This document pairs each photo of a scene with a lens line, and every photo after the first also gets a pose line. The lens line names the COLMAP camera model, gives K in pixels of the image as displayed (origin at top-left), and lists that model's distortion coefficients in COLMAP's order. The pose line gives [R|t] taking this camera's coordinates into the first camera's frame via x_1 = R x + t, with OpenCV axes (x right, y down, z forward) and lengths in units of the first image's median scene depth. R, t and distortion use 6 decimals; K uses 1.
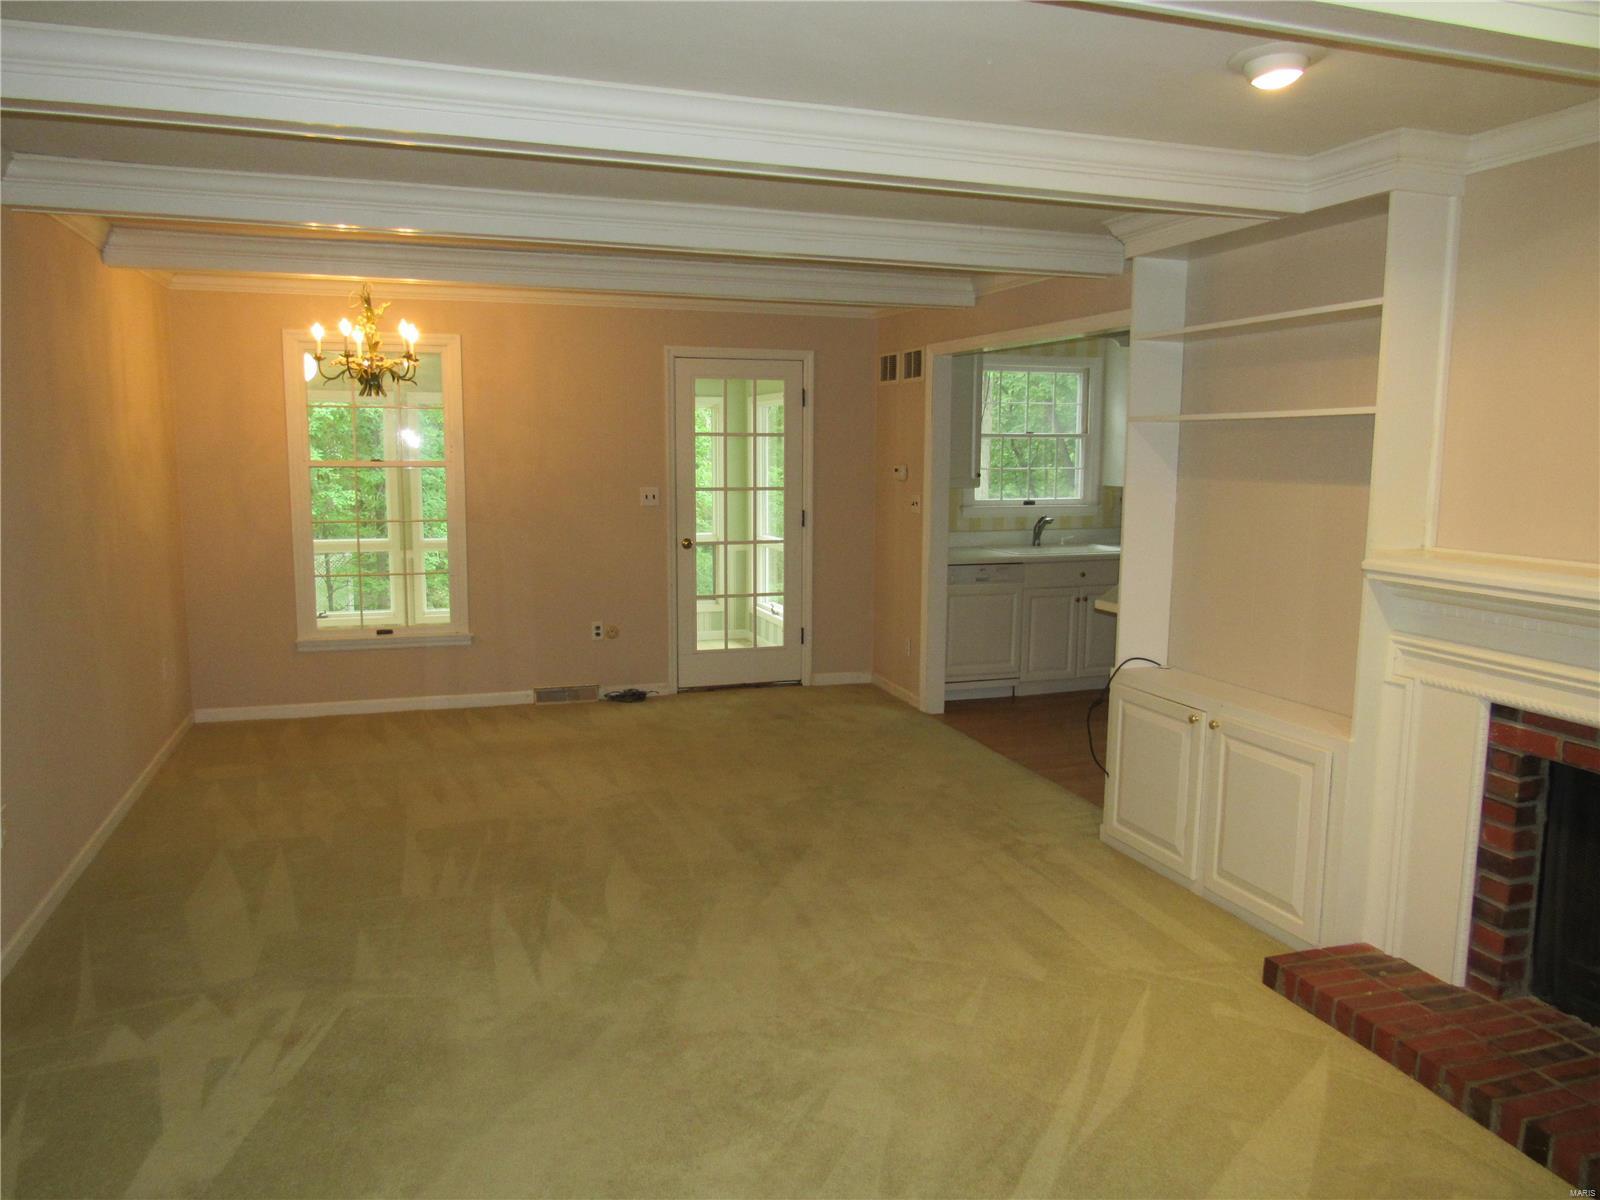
lens RADIAL K [[1169.7, 0, 789.7], [0, 1169.7, 587.9], [0, 0, 1]] dist [-0.005090, 0.014547]
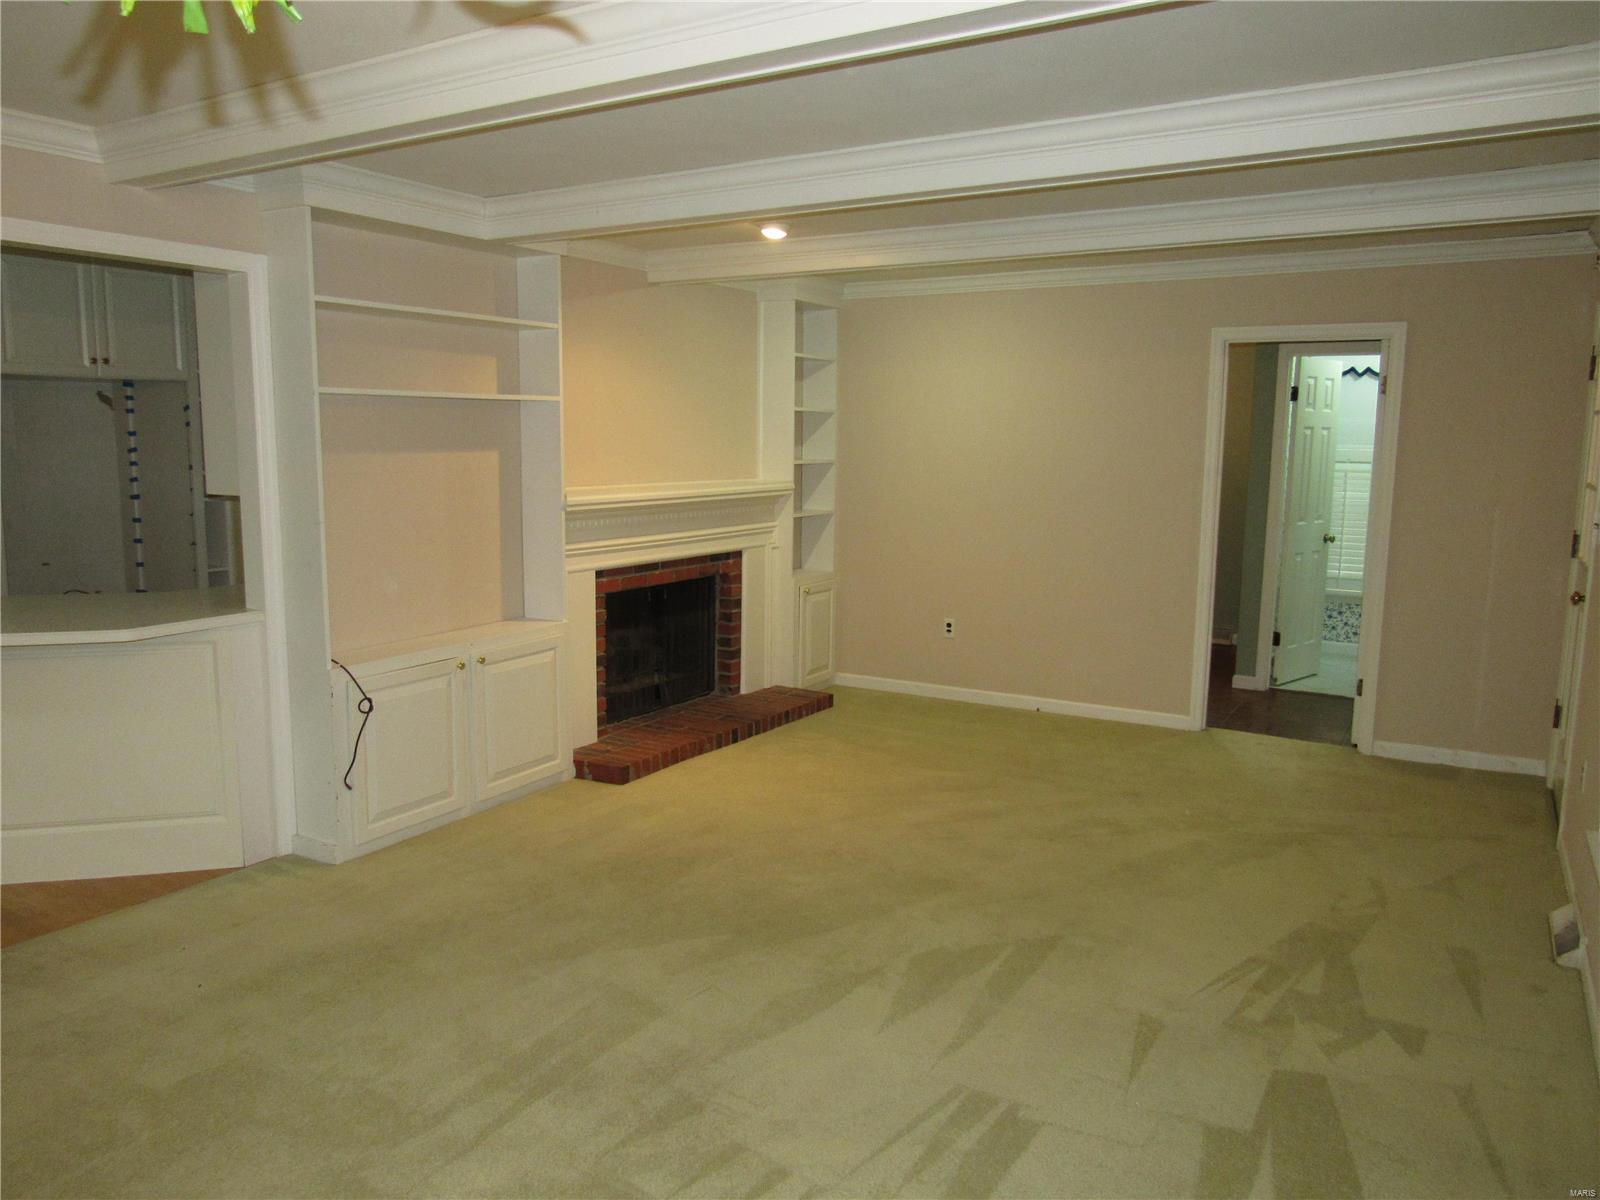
lens RADIAL K [[1169.7, 0, 798.2], [0, 1169.7, 607.6], [0, 0, 1]] dist [-0.005090, 0.014547]
pose [[-0.653396, -0.116067, 0.748065, -0.864457], [0.085560, 0.970522, 0.225314, -0.205930], [-0.752165, 0.211224, -0.624205, 1.783658]]
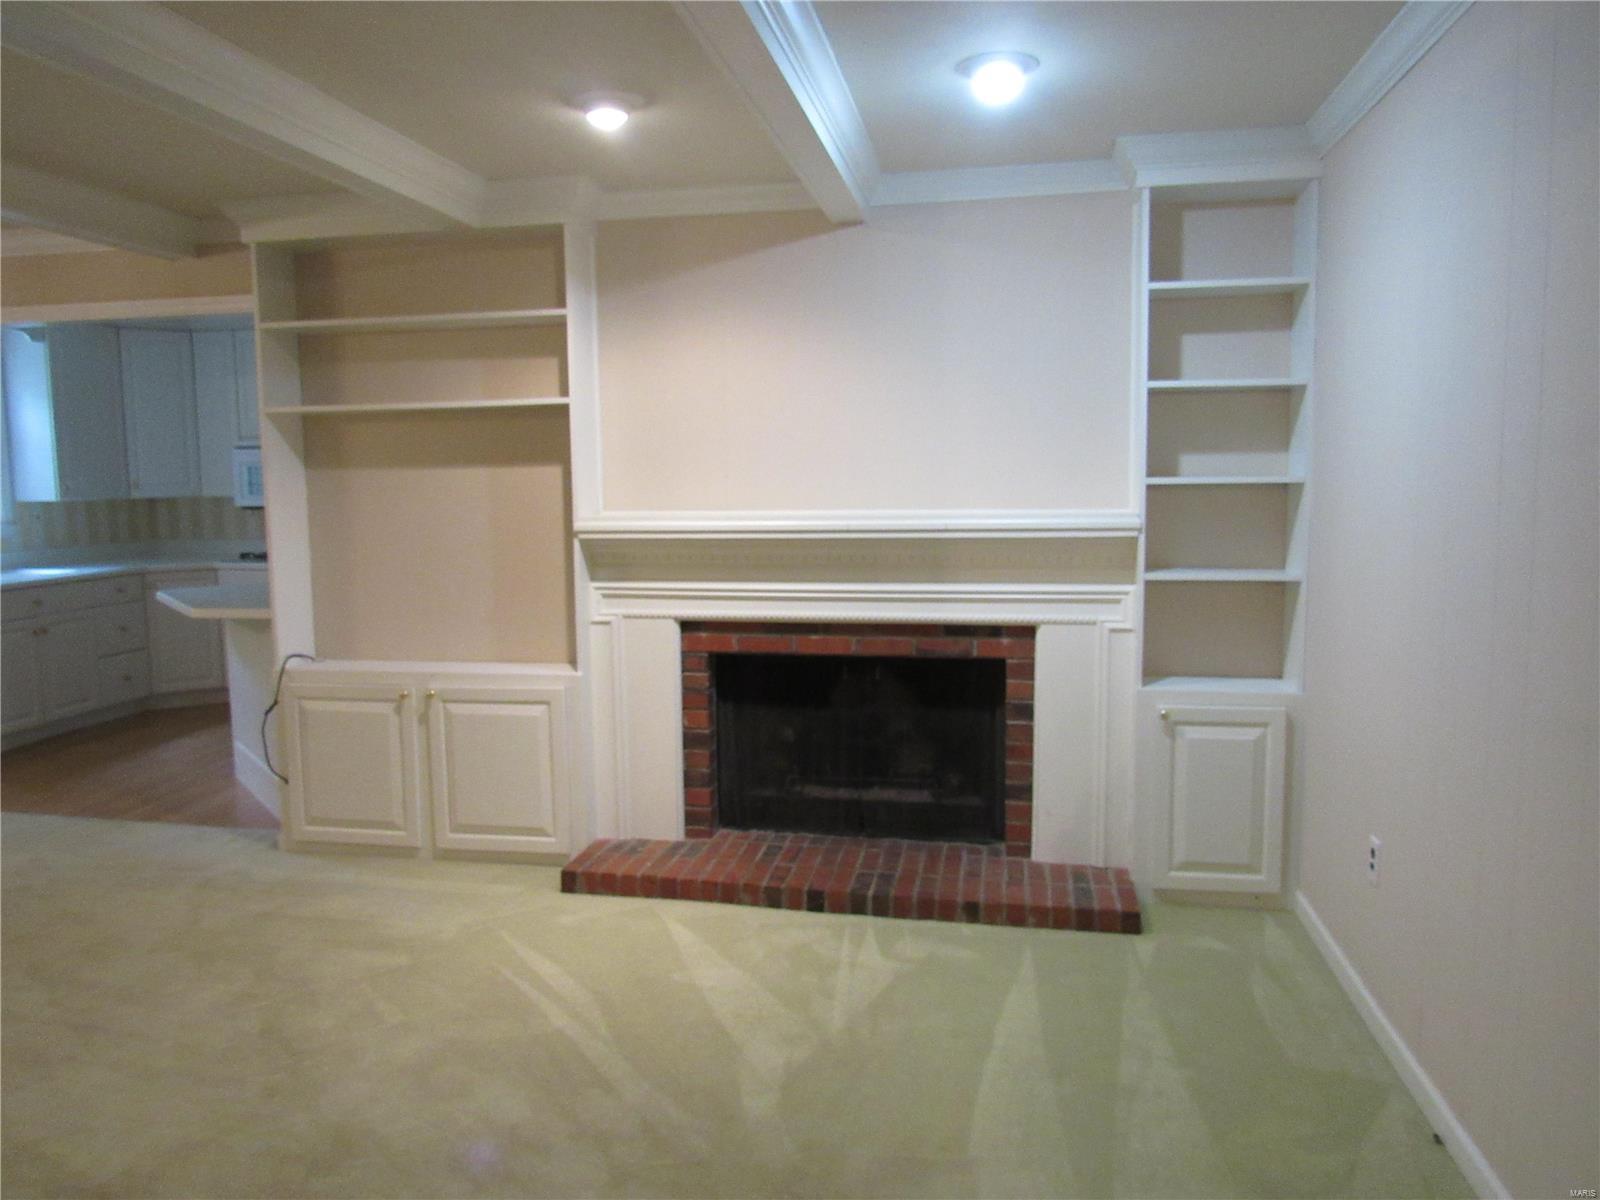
lens RADIAL K [[1169.7, 0, 796.0], [0, 1169.7, 597.6], [0, 0, 1]] dist [-0.005090, 0.014547]
pose [[0.479631, -0.095137, 0.872298, -0.479829], [0.116989, 0.992163, 0.043884, 0.026601], [-0.869637, 0.081001, 0.487002, 0.223922]]
